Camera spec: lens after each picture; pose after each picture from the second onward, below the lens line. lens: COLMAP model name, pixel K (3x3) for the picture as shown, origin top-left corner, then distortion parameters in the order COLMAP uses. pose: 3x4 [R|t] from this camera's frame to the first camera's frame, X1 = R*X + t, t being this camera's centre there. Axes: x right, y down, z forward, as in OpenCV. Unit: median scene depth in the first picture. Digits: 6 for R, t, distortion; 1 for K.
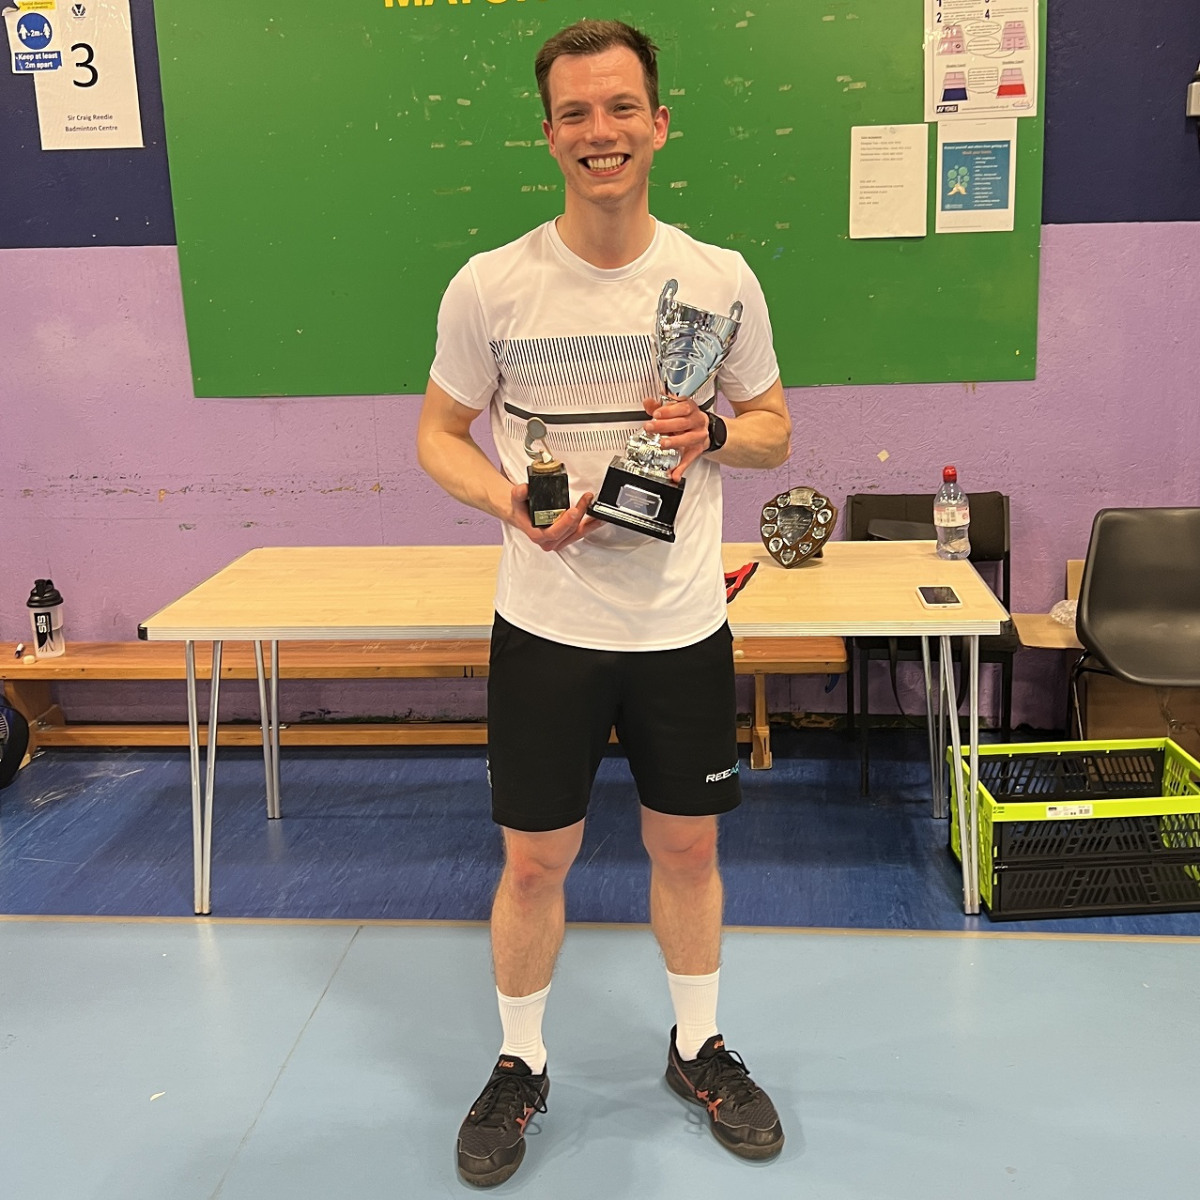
lens RADIAL K [[1388.8, 0, 642.5], [0, 1388.8, 519.3], [0, 0, 1]] dist [0.114603, -0.275761]
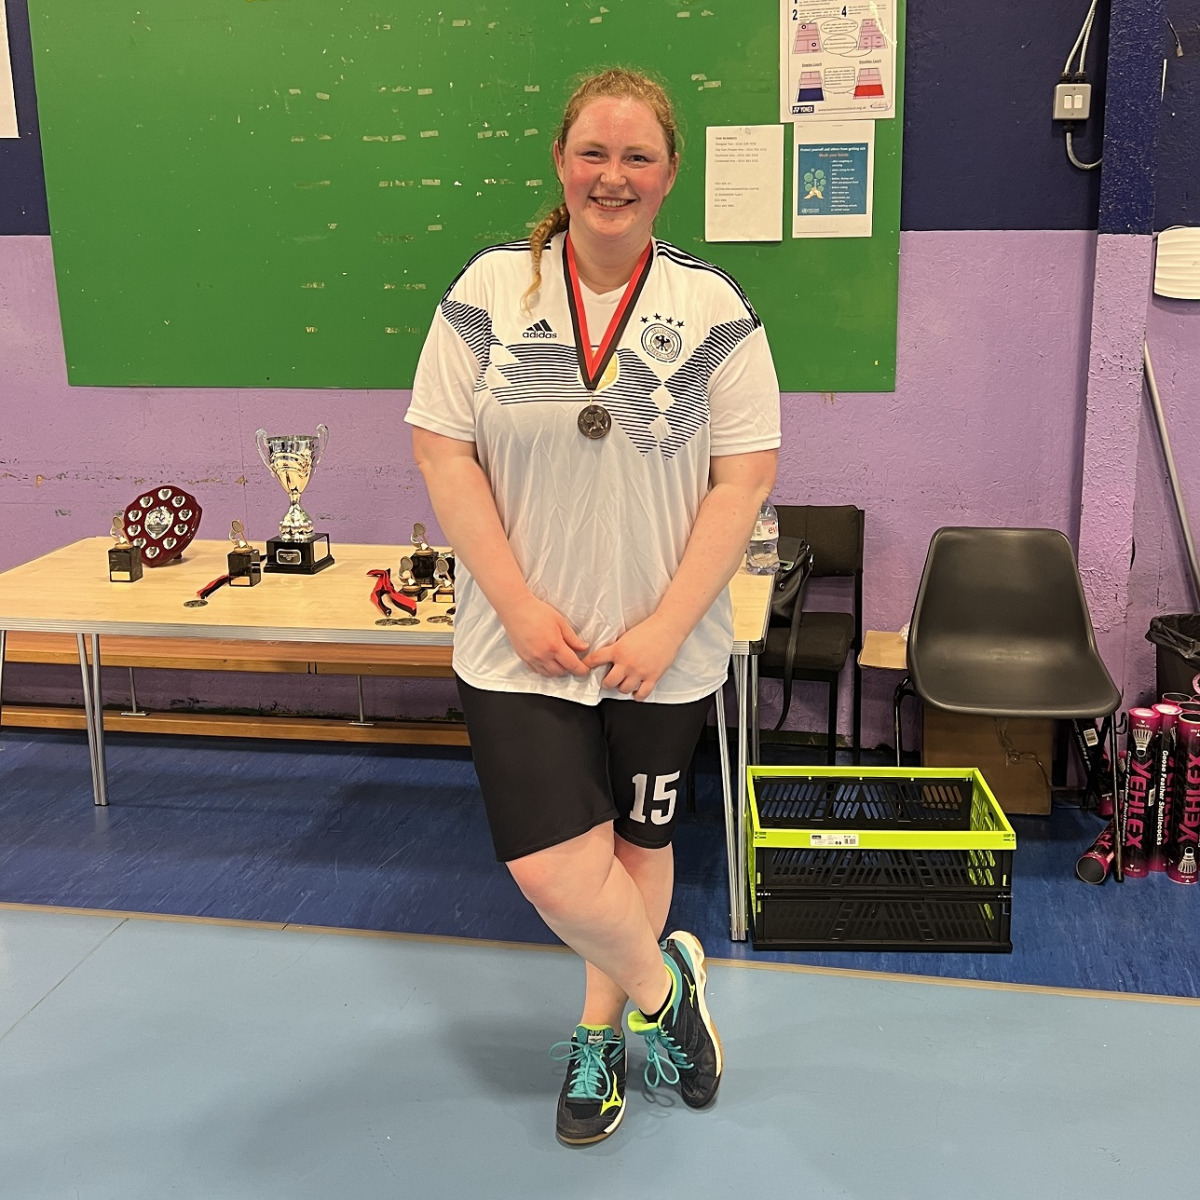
lens RADIAL K [[1388.8, 0, 642.5], [0, 1388.8, 519.3], [0, 0, 1]] dist [0.114603, -0.275761]
pose [[0.996066, 0.034226, -0.081744, 0.194926], [-0.033733, 0.999403, 0.007404, -0.012653], [0.081948, -0.004618, 0.996626, 0.023793]]
